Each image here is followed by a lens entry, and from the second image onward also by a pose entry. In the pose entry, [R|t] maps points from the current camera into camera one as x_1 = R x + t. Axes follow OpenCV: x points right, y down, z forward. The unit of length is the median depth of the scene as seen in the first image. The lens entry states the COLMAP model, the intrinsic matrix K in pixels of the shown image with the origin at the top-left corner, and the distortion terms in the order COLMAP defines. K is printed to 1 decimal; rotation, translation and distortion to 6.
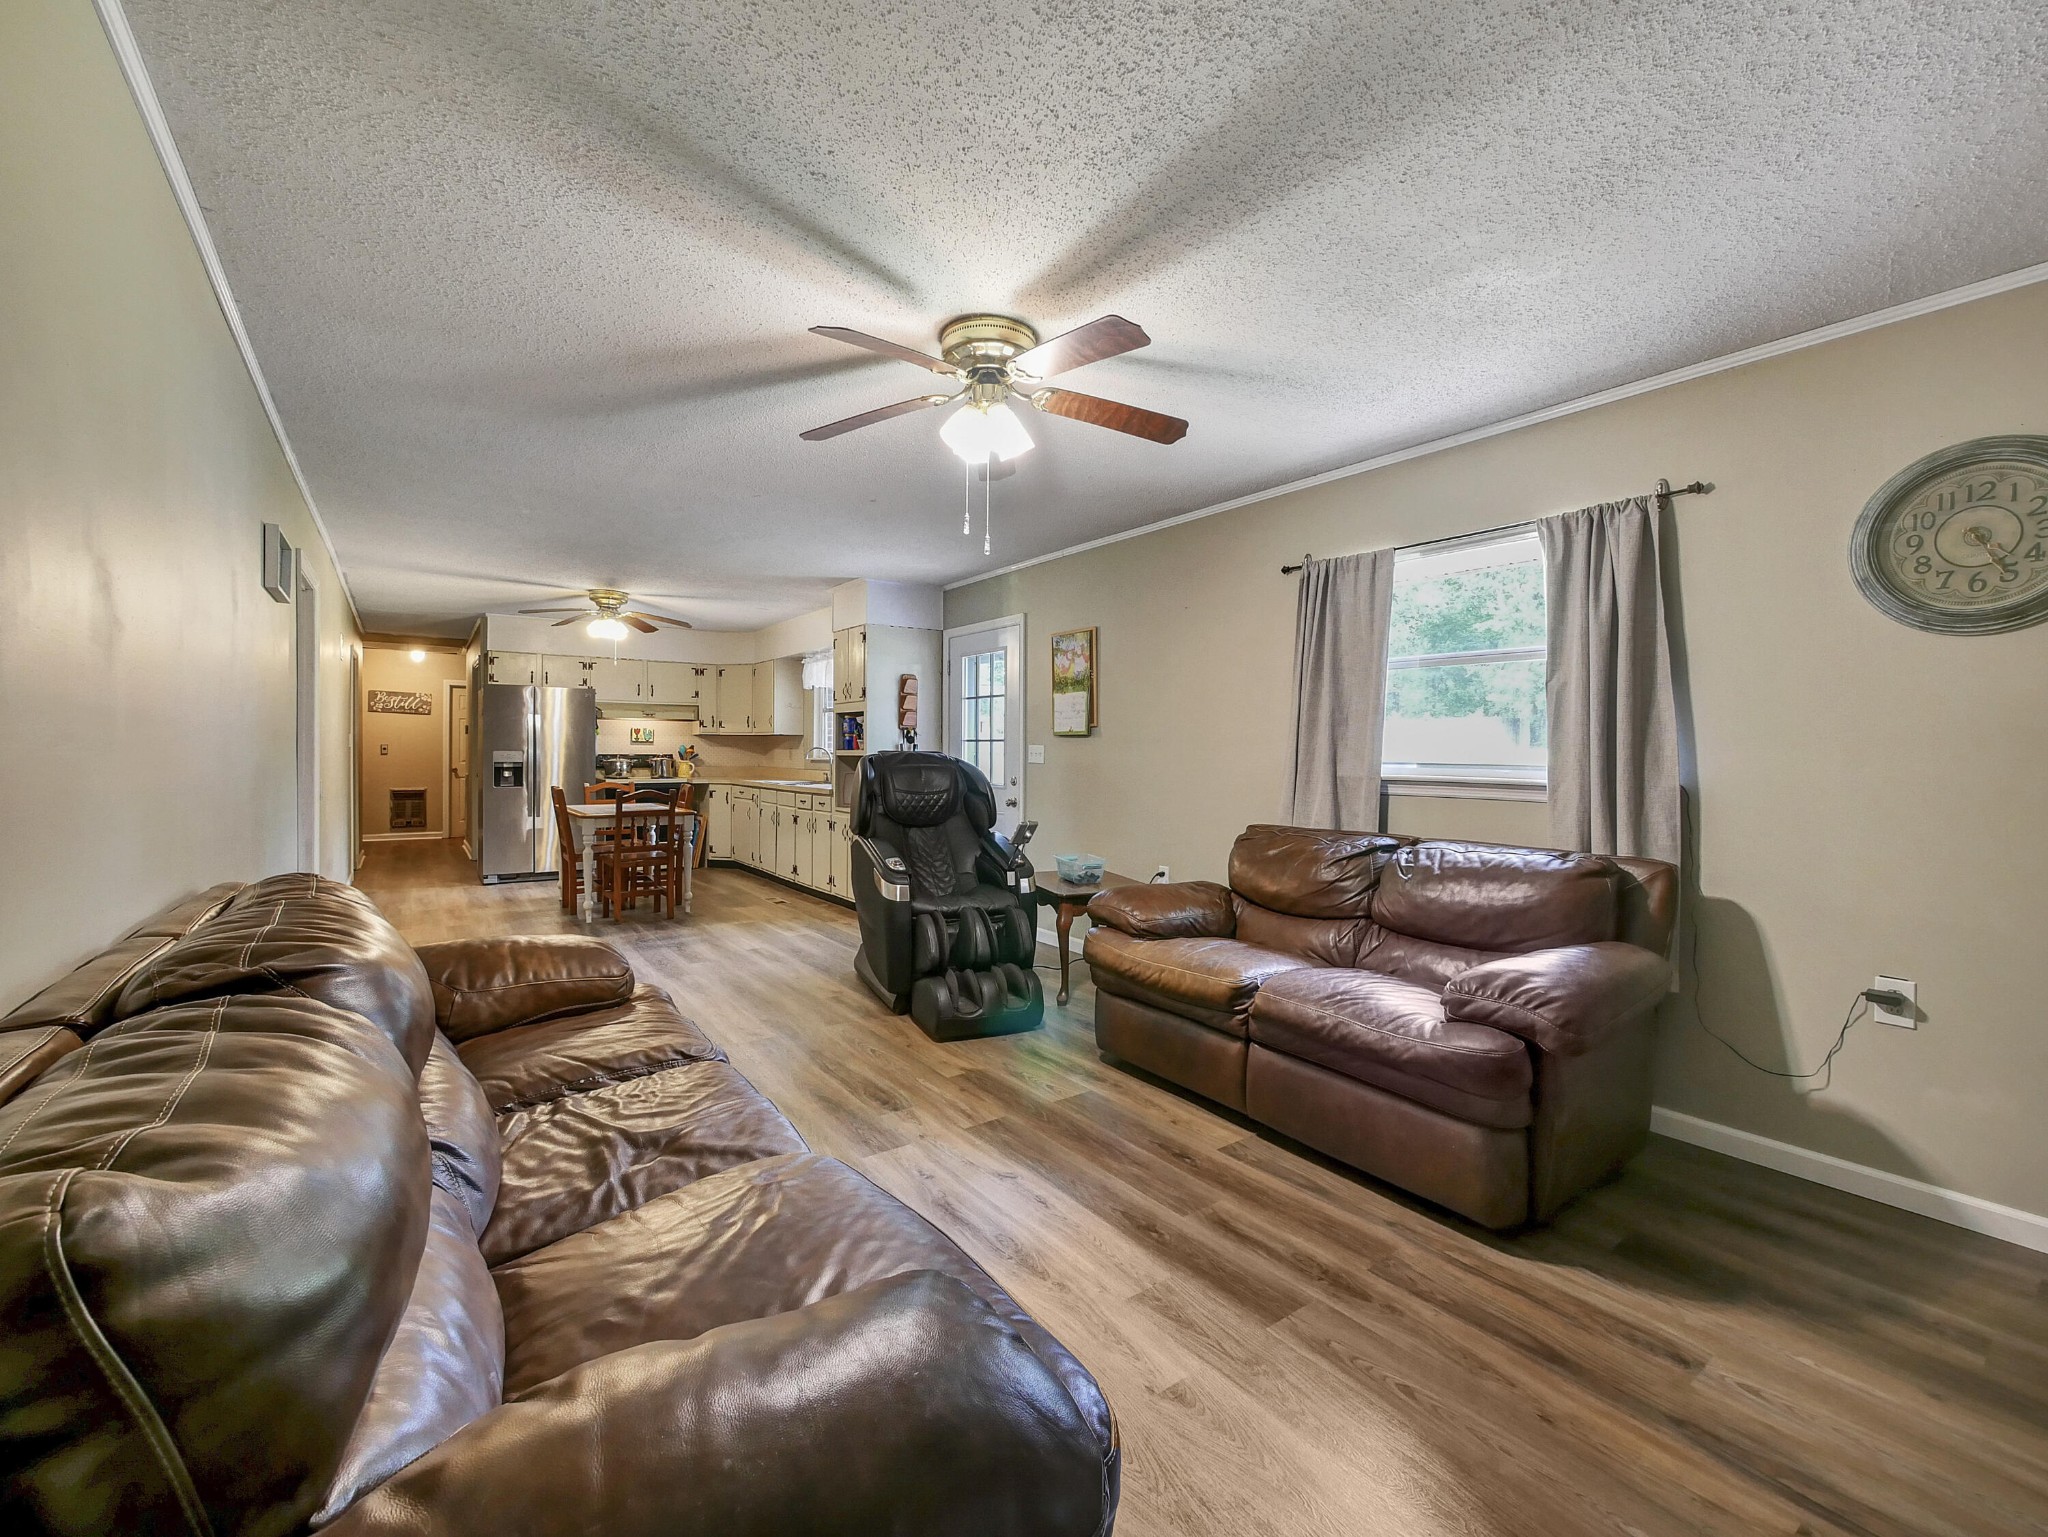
lens RADIAL K [[900.8, 0, 1005.3], [0, 900.8, 770.3], [0, 0, 1]] dist [-0.001696, -0.000034]
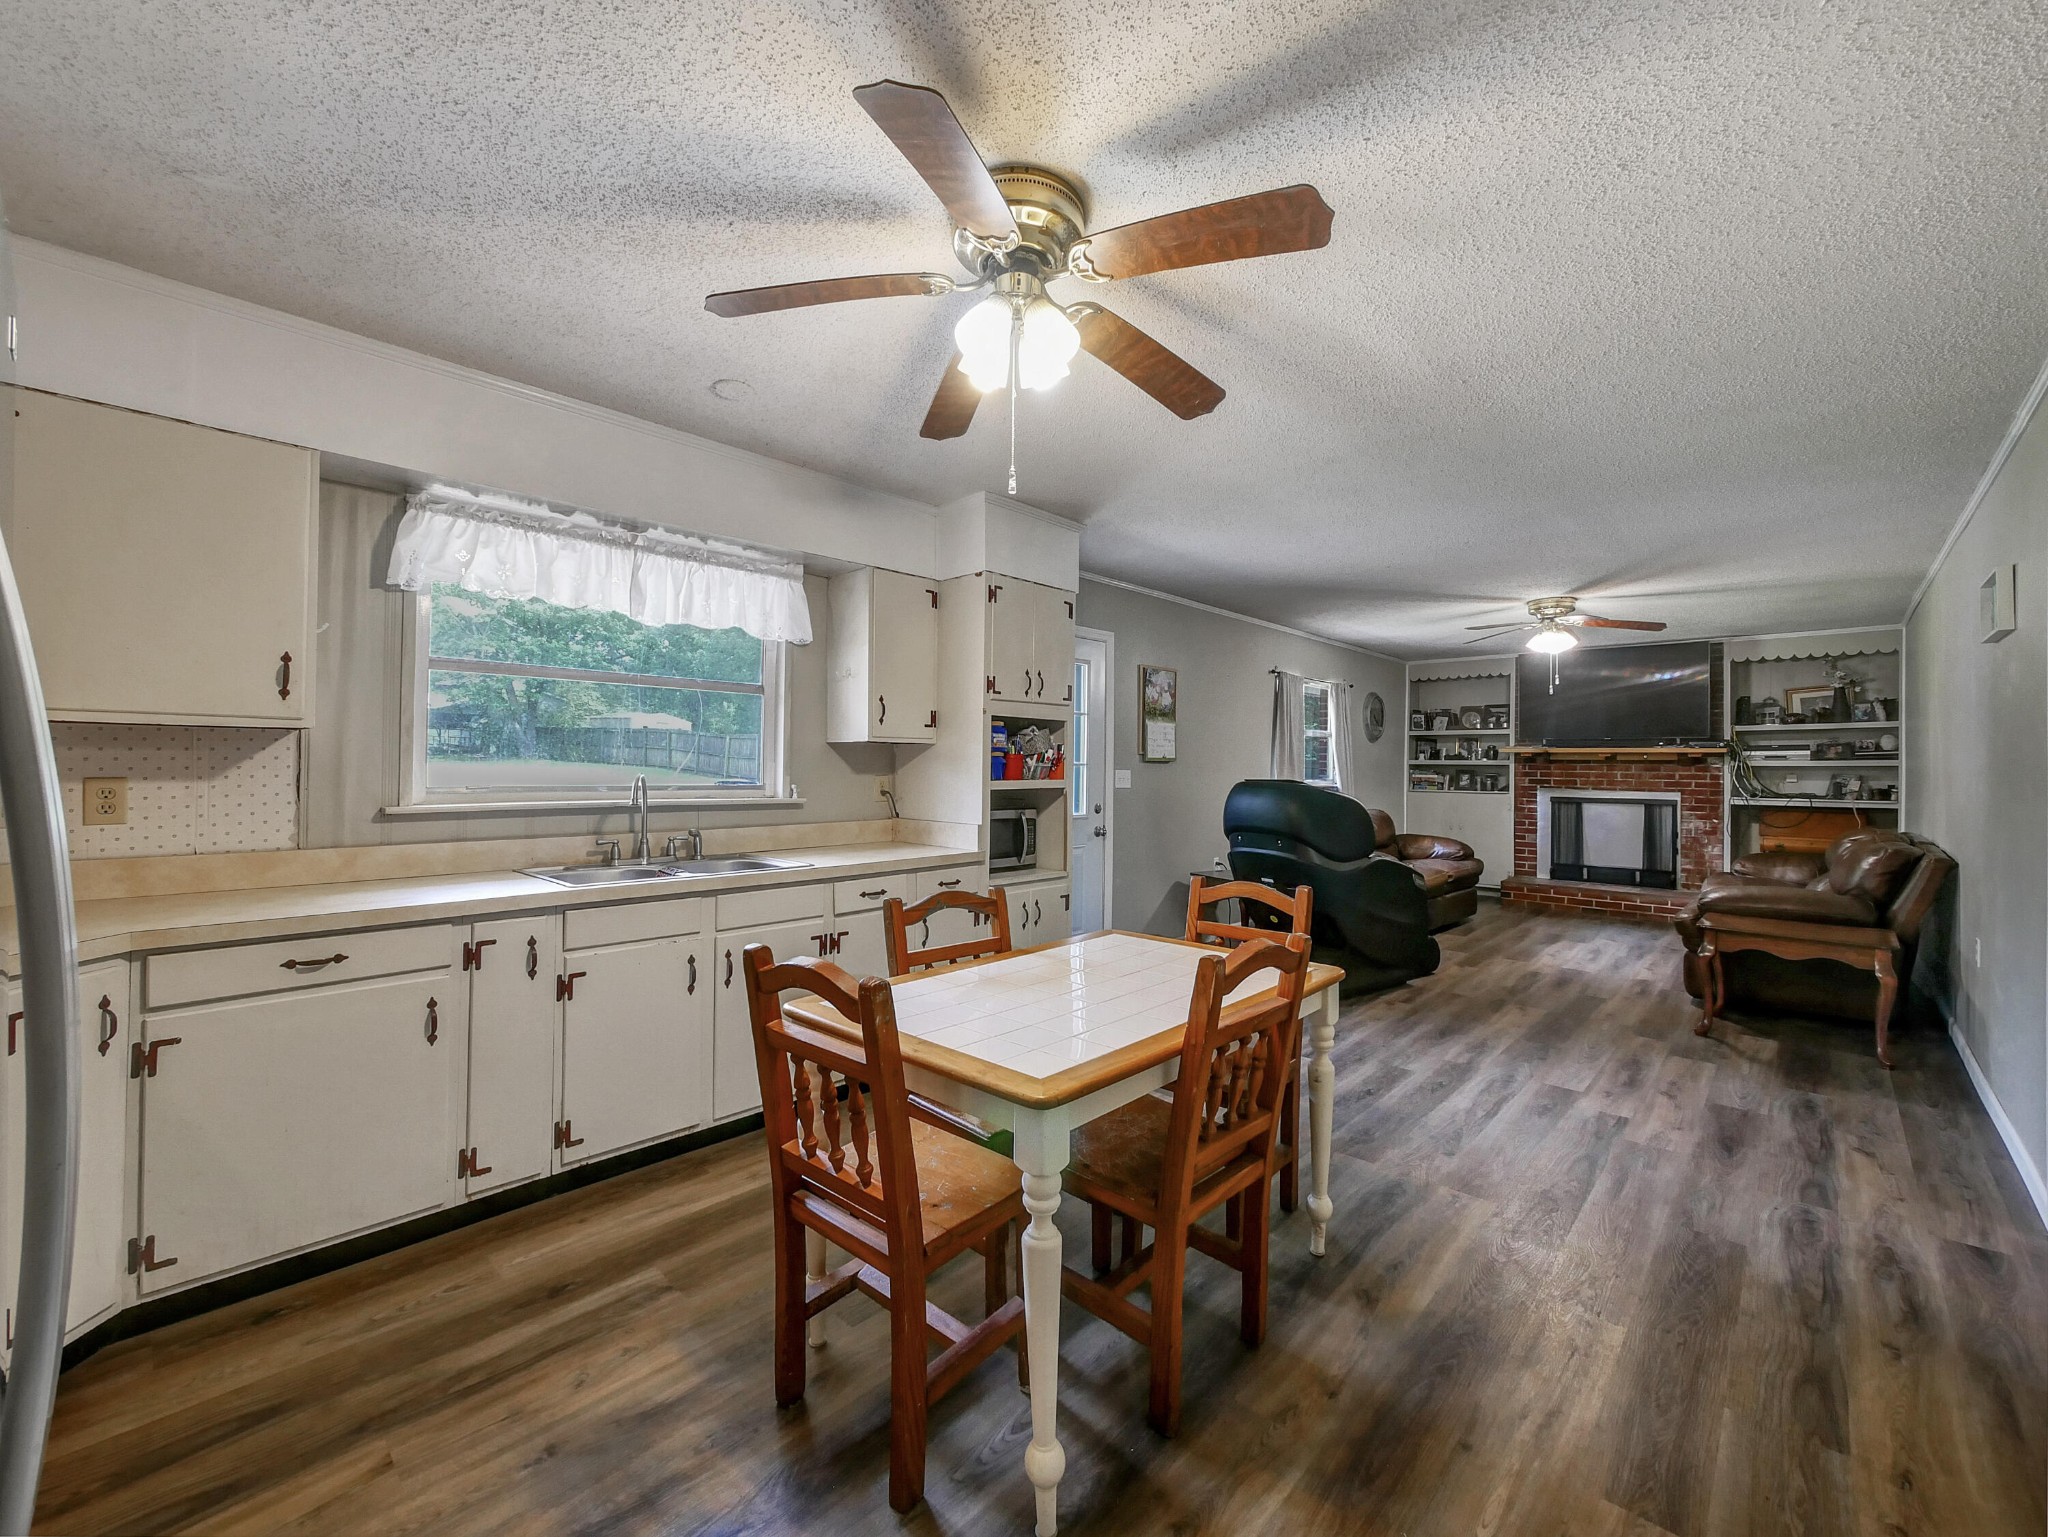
lens RADIAL K [[885.0, 0, 1009.8], [0, 885.0, 753.6], [0, 0, 1]] dist [-0.007894, 0.000104]
pose [[-0.239910, -0.001166, 0.970794, -0.609114], [0.007569, 0.999967, 0.003071, -0.033945], [-0.970766, 0.008085, -0.239893, 0.930177]]
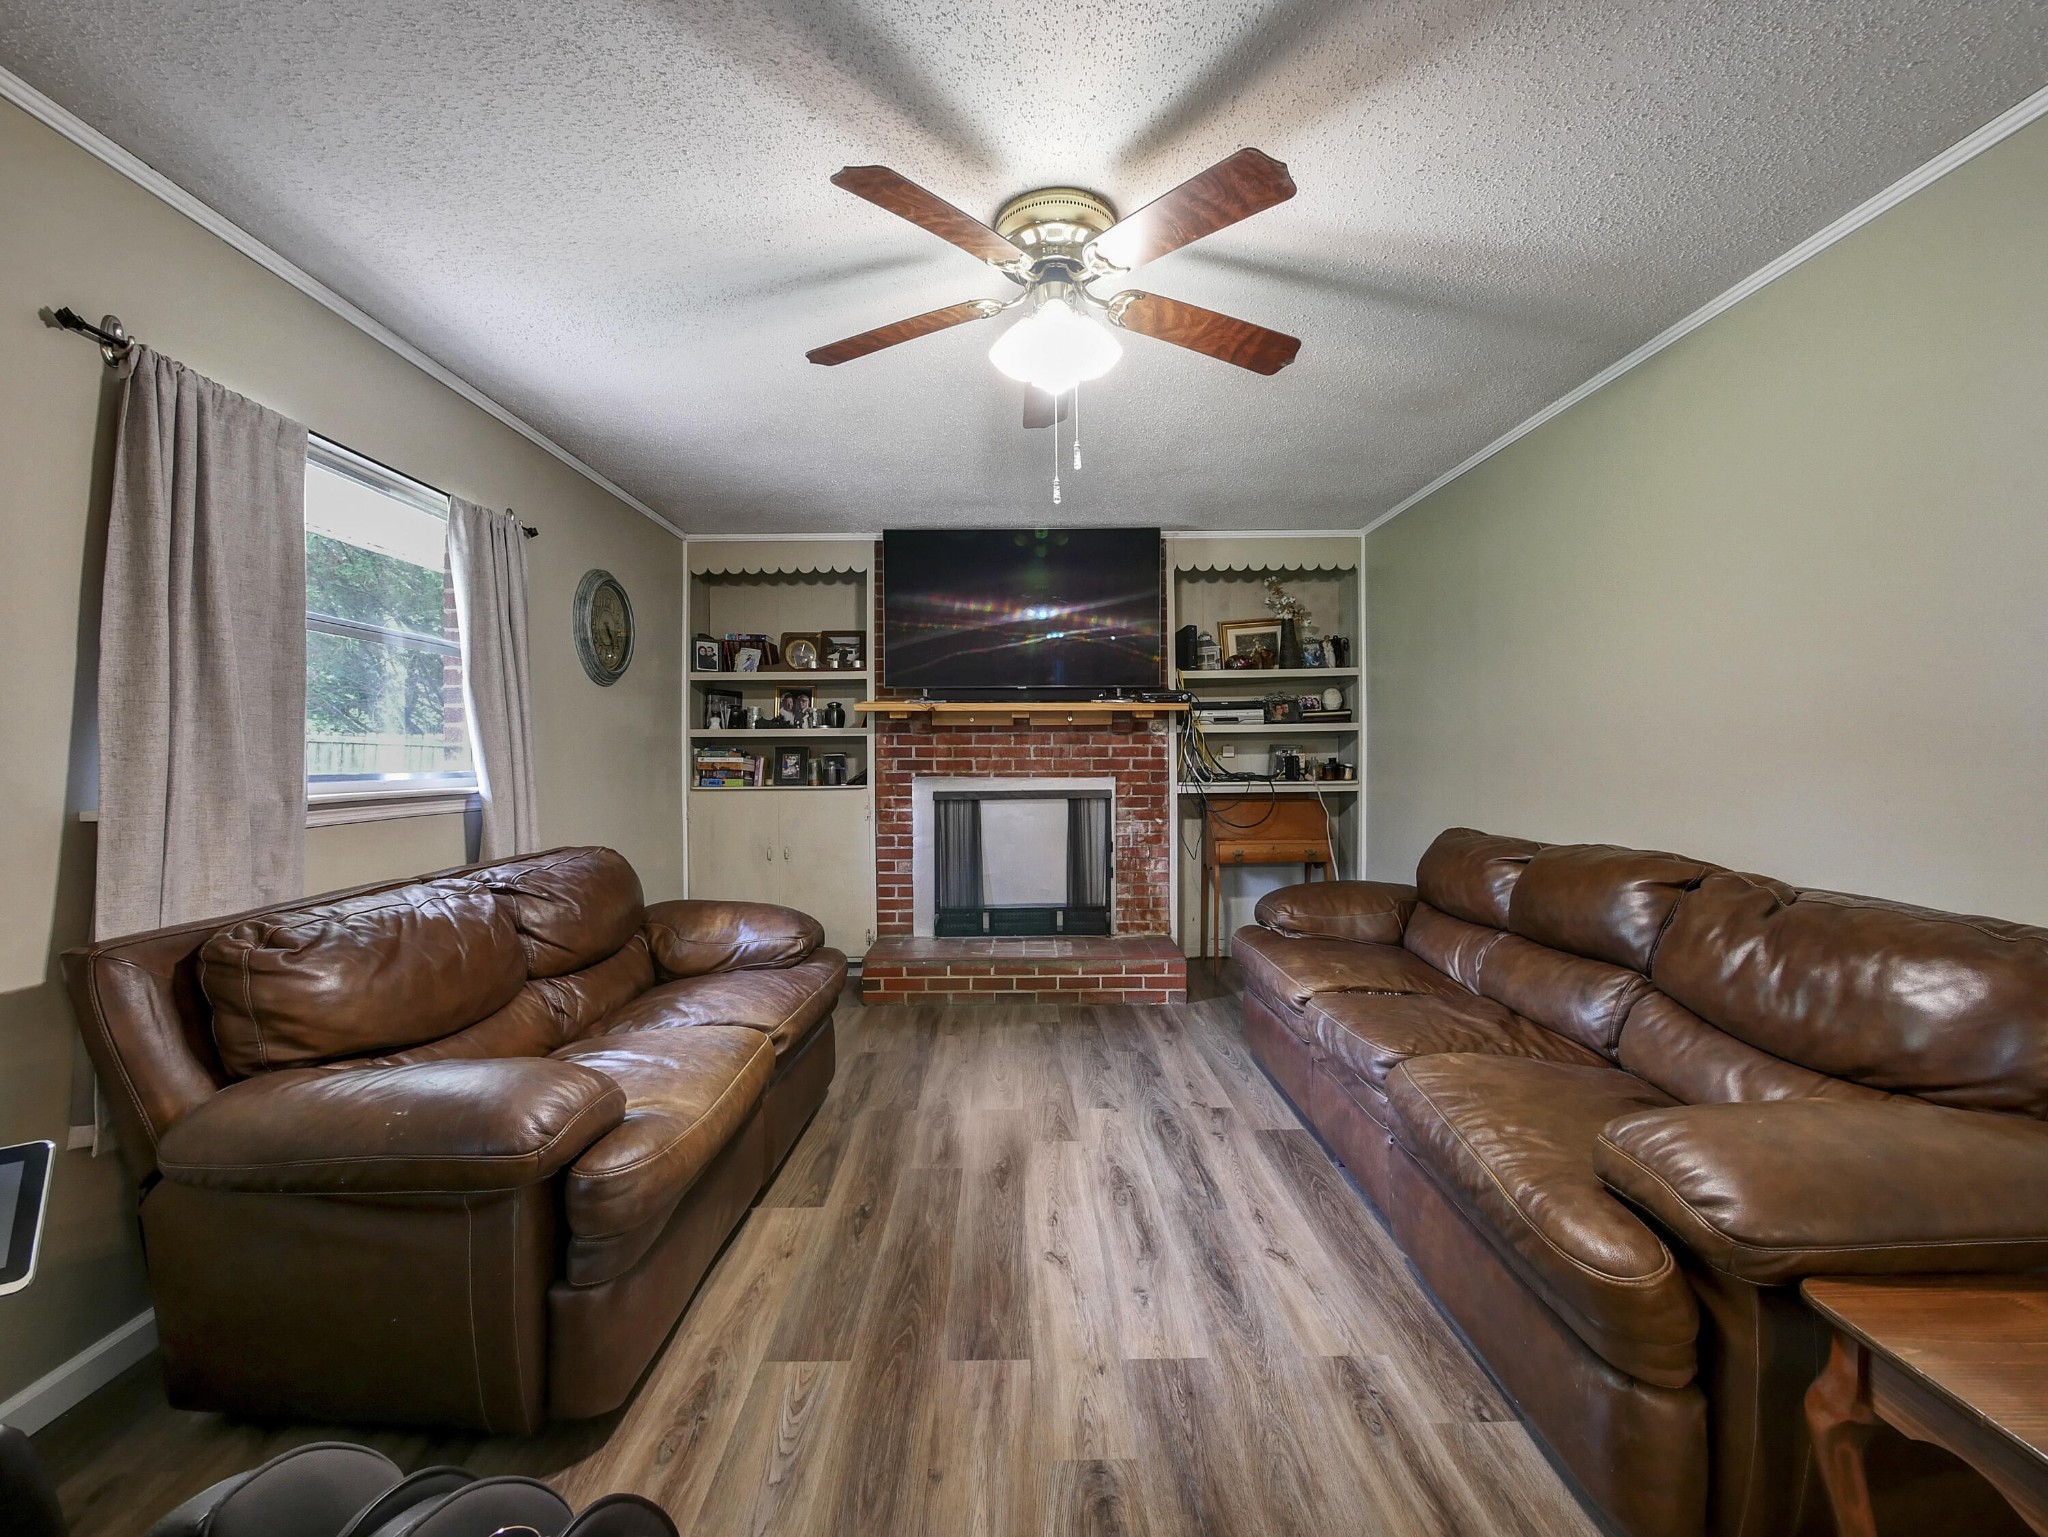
lens RADIAL K [[885.0, 0, 1009.8], [0, 885.0, 753.6], [0, 0, 1]] dist [-0.007894, 0.000104]
pose [[-0.833141, -0.004236, 0.553044, -0.131249], [0.010028, 0.999691, 0.022763, -0.013612], [-0.552970, 0.024510, -0.832841, 0.532602]]
